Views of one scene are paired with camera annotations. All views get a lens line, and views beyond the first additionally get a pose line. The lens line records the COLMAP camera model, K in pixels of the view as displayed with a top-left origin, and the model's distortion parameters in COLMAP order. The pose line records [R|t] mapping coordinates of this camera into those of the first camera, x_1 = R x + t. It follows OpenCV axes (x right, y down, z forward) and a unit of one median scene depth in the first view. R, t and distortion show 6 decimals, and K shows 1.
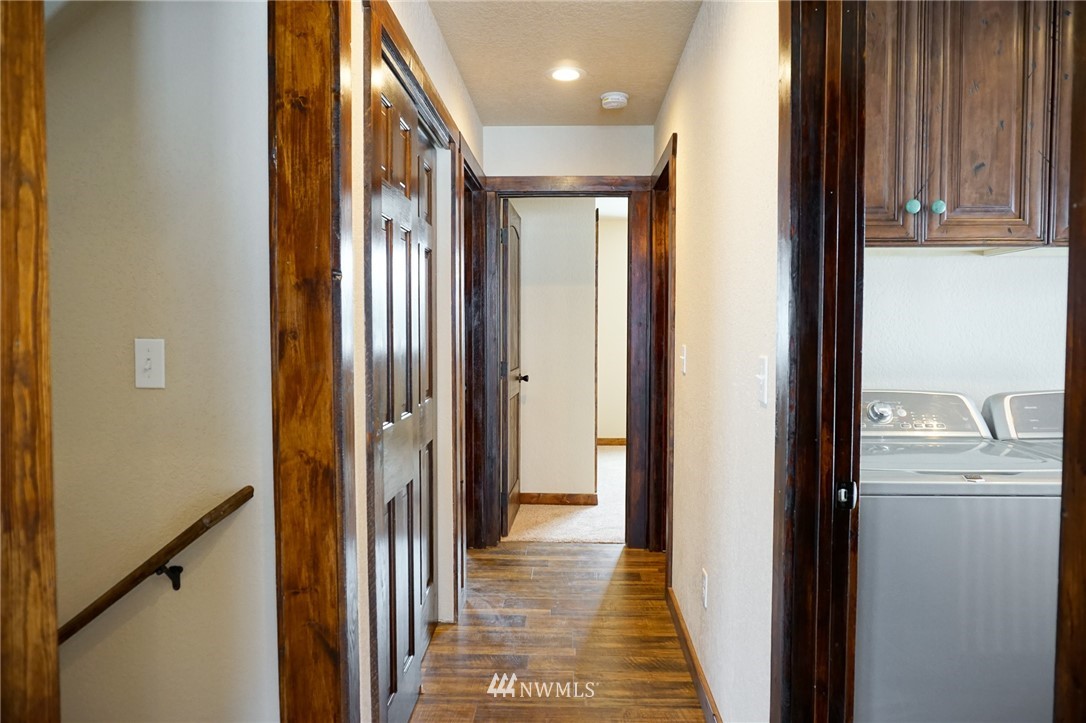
lens RADIAL K [[722.2, 0, 545.0], [0, 722.2, 360.0], [0, 0, 1]] dist [-0.039958, 0.020325]
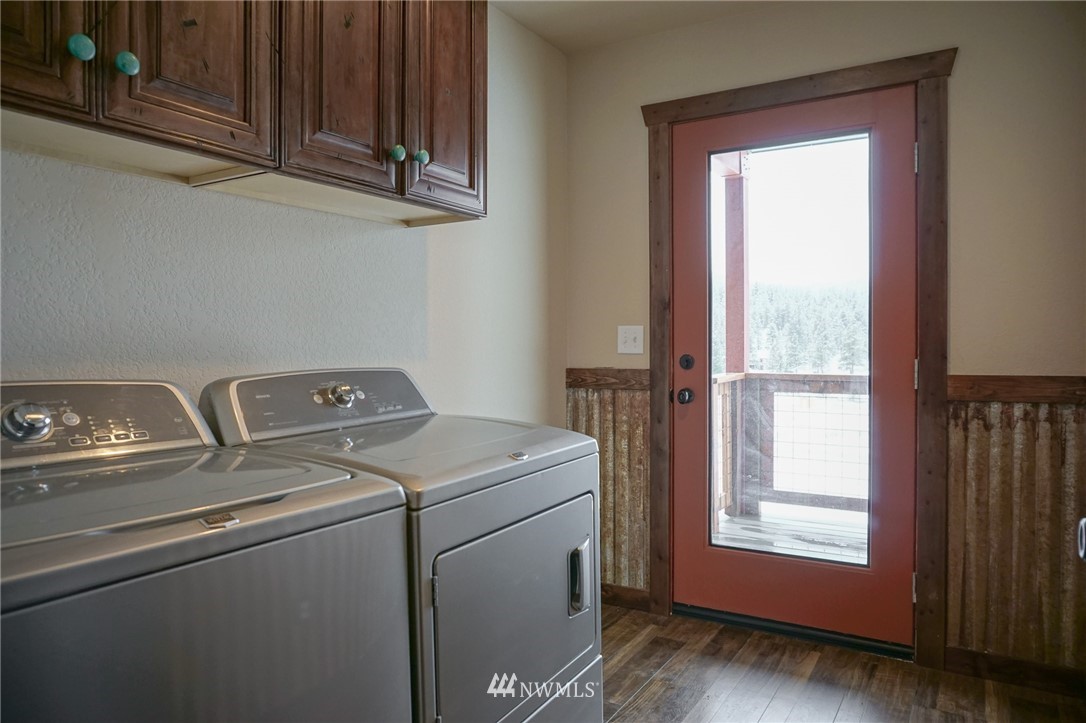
lens RADIAL K [[722.2, 0, 548.2], [0, 722.2, 361.3], [0, 0, 1]] dist [-0.039958, 0.020325]
pose [[0.485899, -0.020307, 0.873779, 0.199224], [0.039333, 0.999225, 0.001350, 0.043351], [-0.873129, 0.033713, 0.486321, 0.412455]]
